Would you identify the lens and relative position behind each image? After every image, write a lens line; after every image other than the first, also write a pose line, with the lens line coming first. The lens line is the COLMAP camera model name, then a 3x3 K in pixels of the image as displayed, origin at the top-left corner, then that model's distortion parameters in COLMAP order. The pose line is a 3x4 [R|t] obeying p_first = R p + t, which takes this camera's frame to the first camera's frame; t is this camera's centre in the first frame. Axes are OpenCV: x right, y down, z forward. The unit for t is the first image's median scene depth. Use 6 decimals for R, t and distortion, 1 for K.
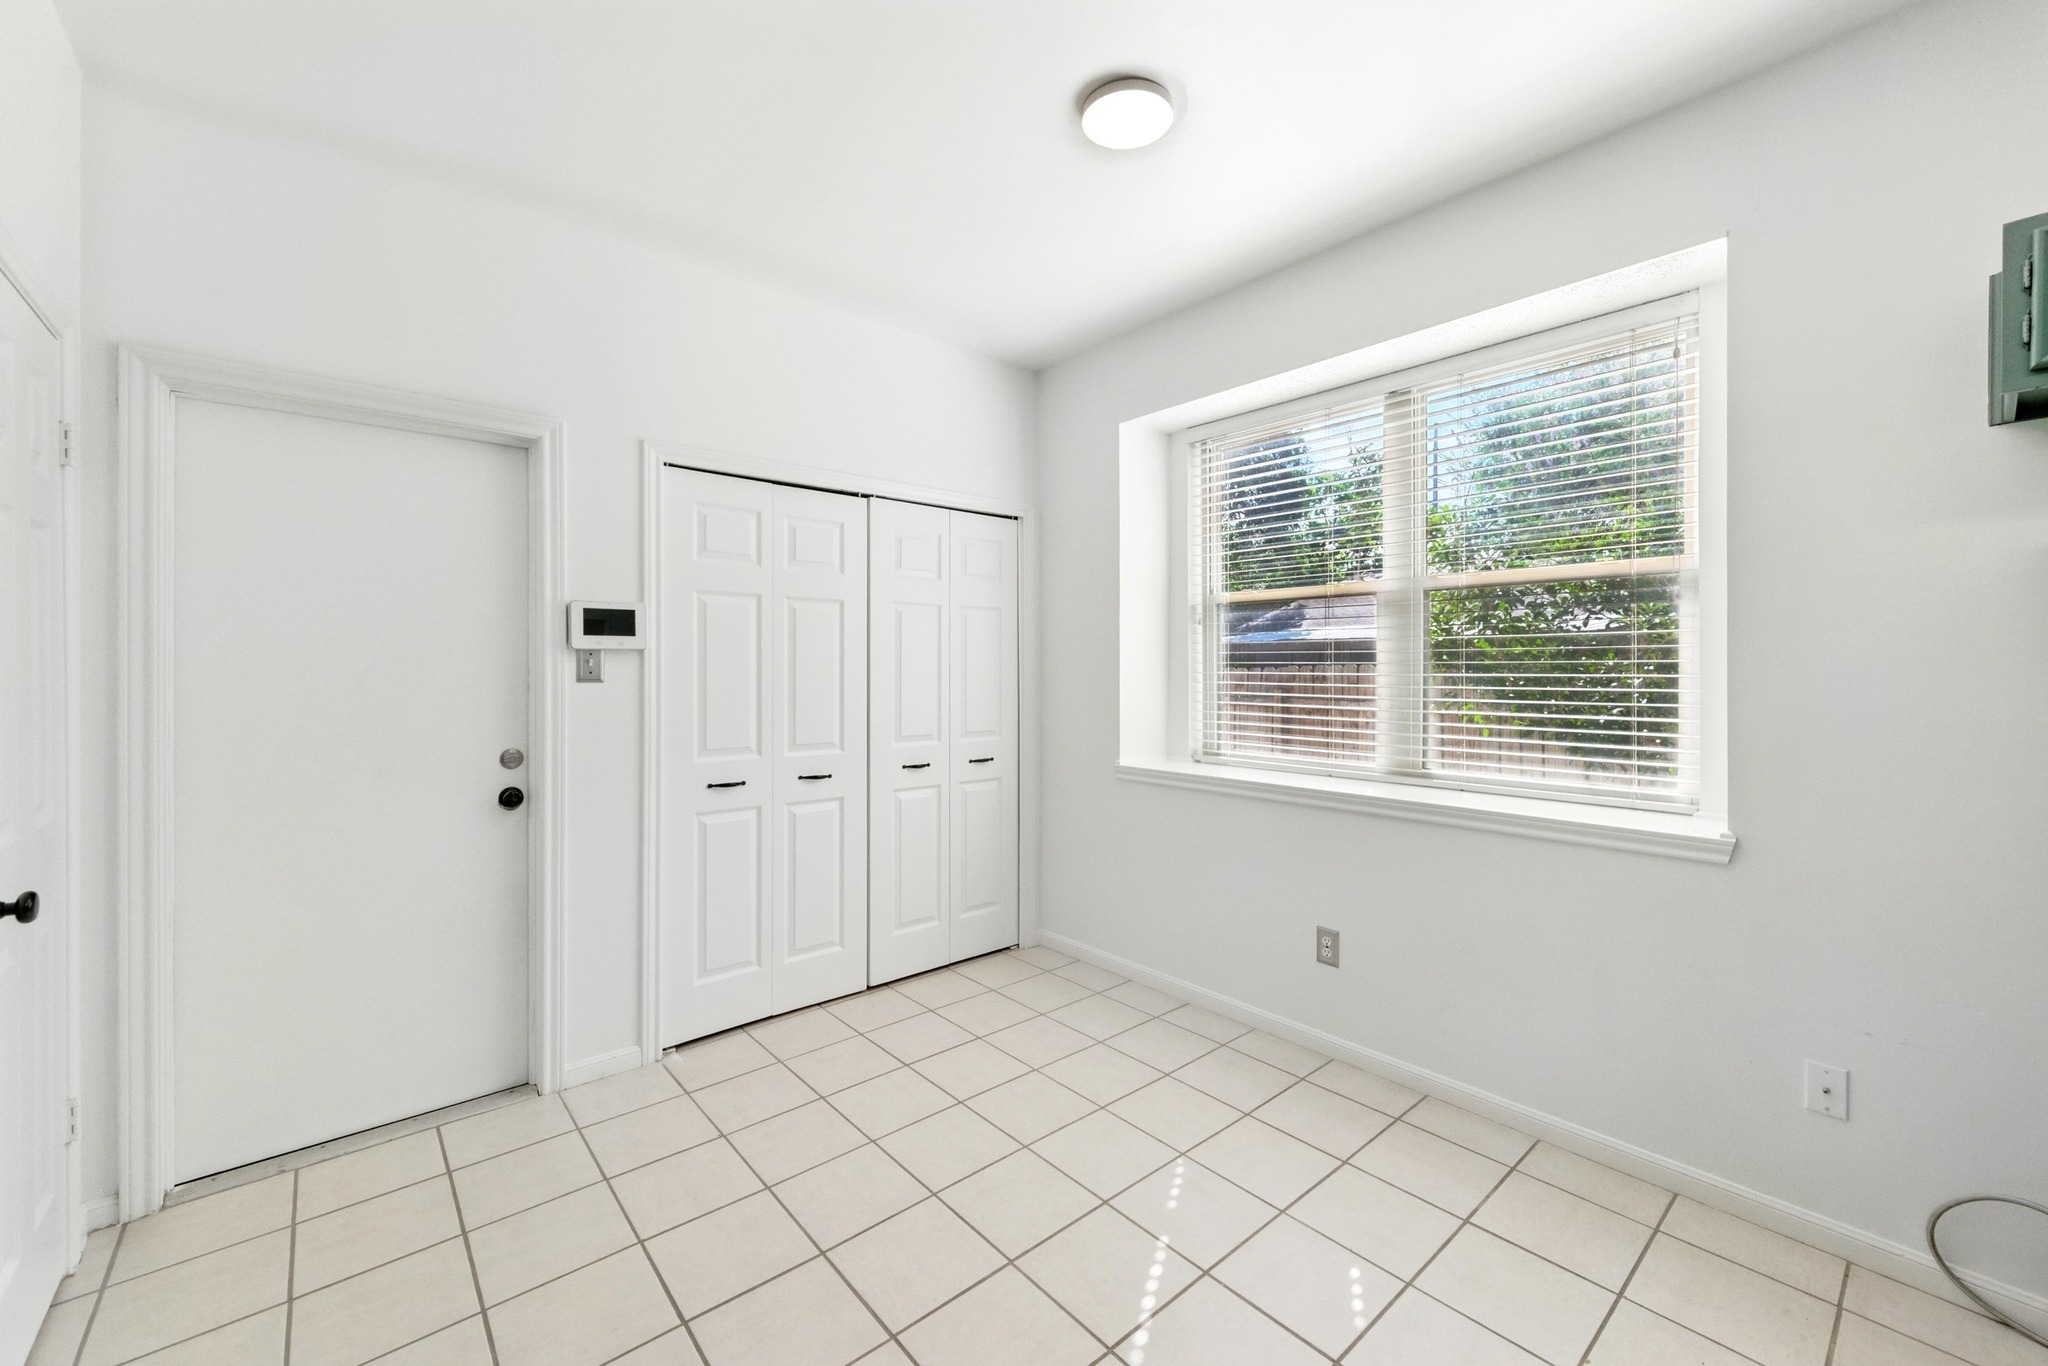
lens RADIAL K [[811.1, 0, 1022.9], [0, 811.1, 670.8], [0, 0, 1]] dist [0.001516, -0.000074]
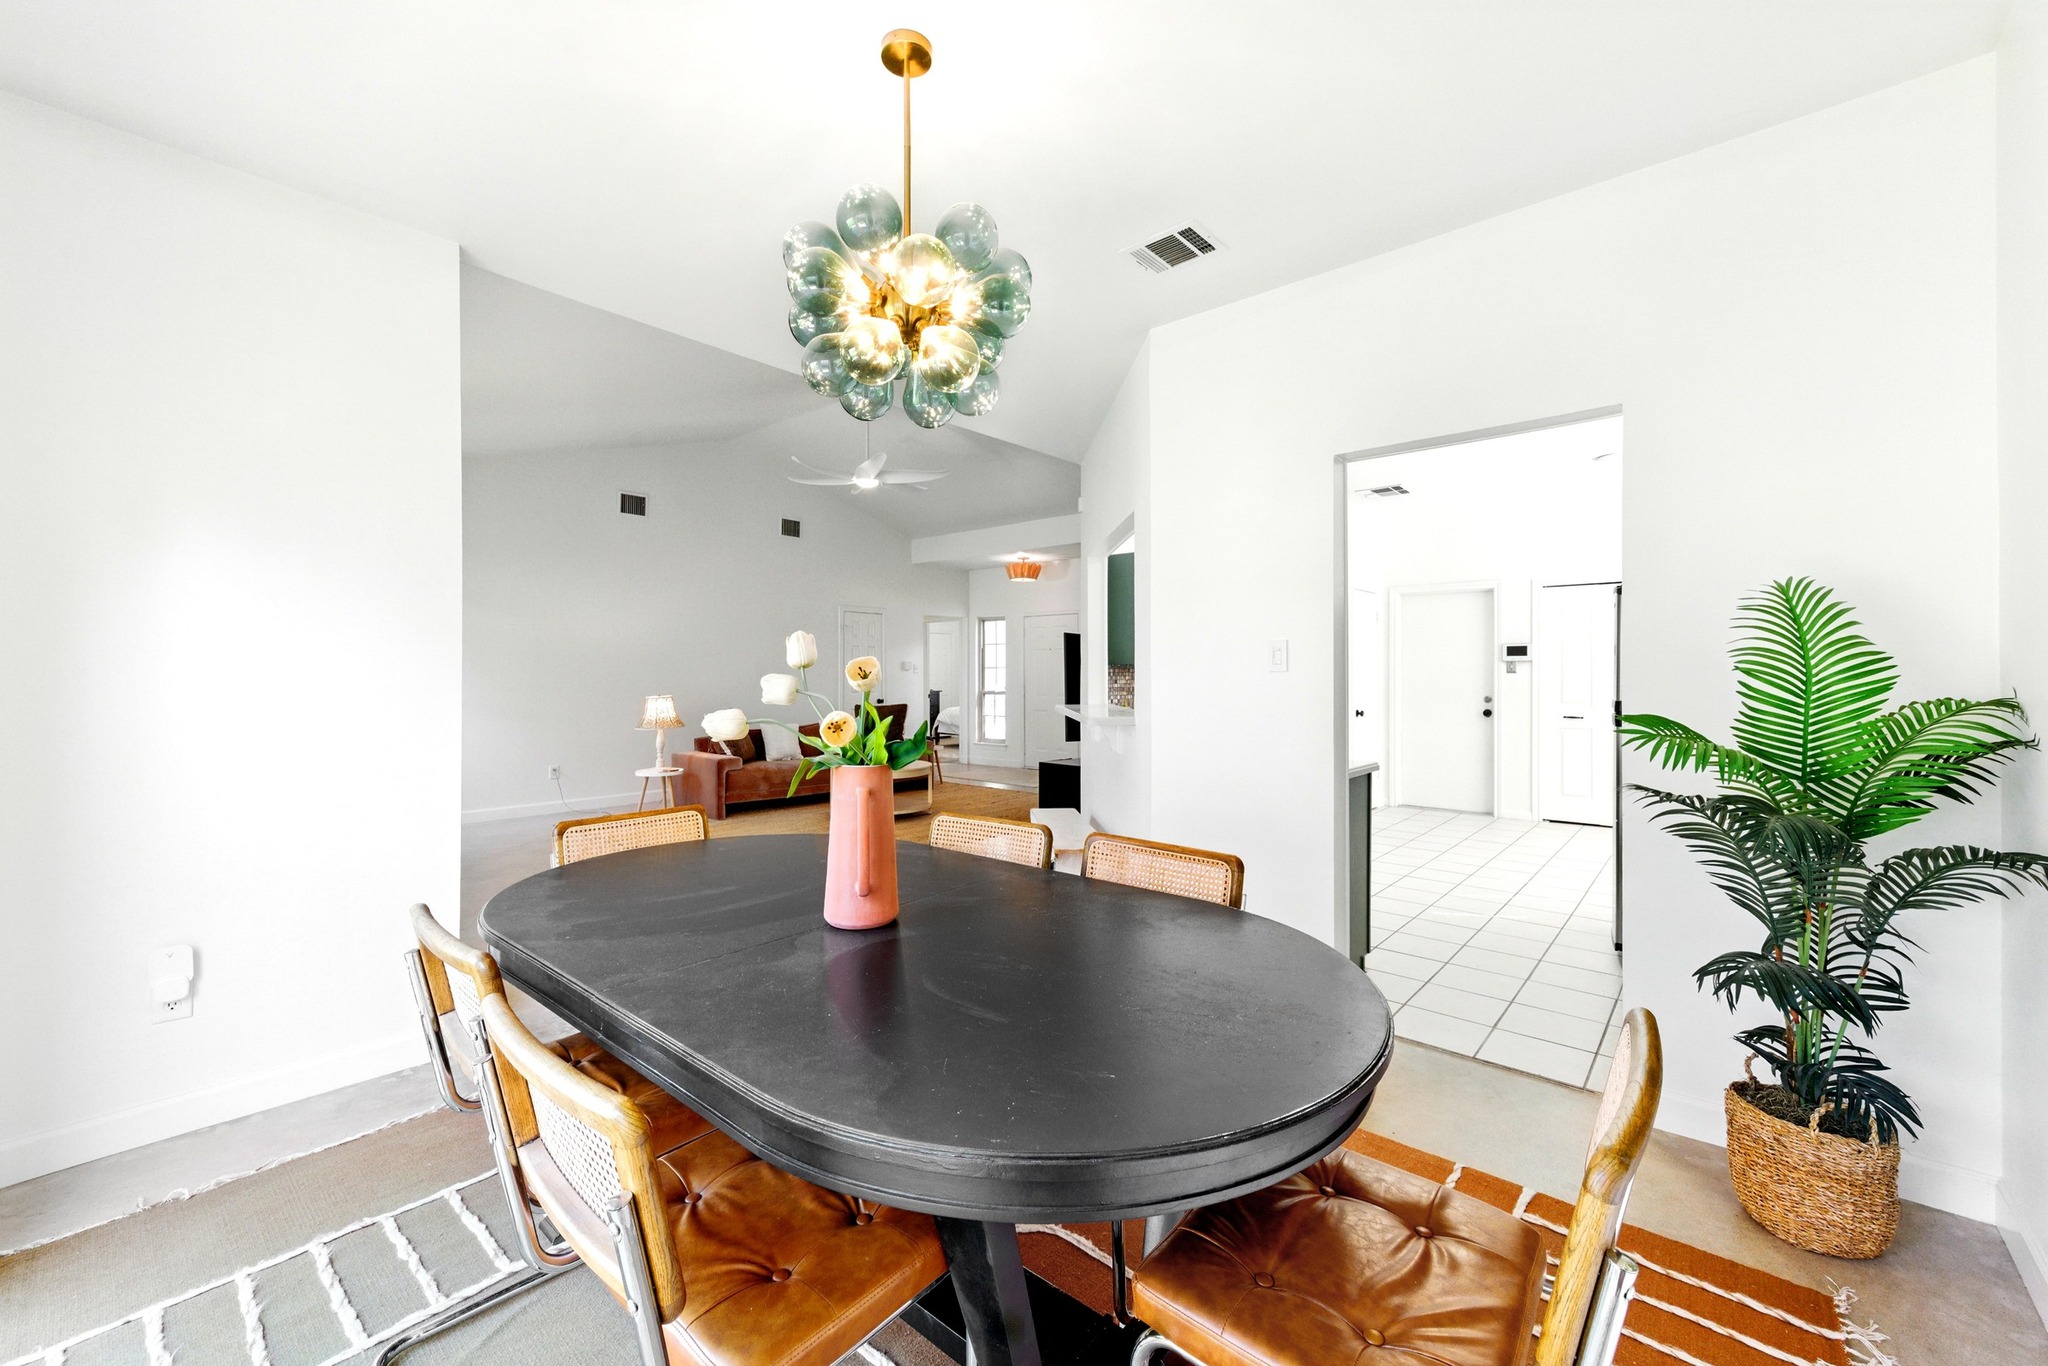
lens RADIAL K [[811.1, 0, 1022.9], [0, 811.1, 670.8], [0, 0, 1]] dist [0.001516, -0.000074]
pose [[0.139339, -0.003539, -0.990238, 1.980374], [-0.003222, 0.999987, -0.004027, 0.022876], [0.990240, 0.003751, 0.139325, -1.030551]]
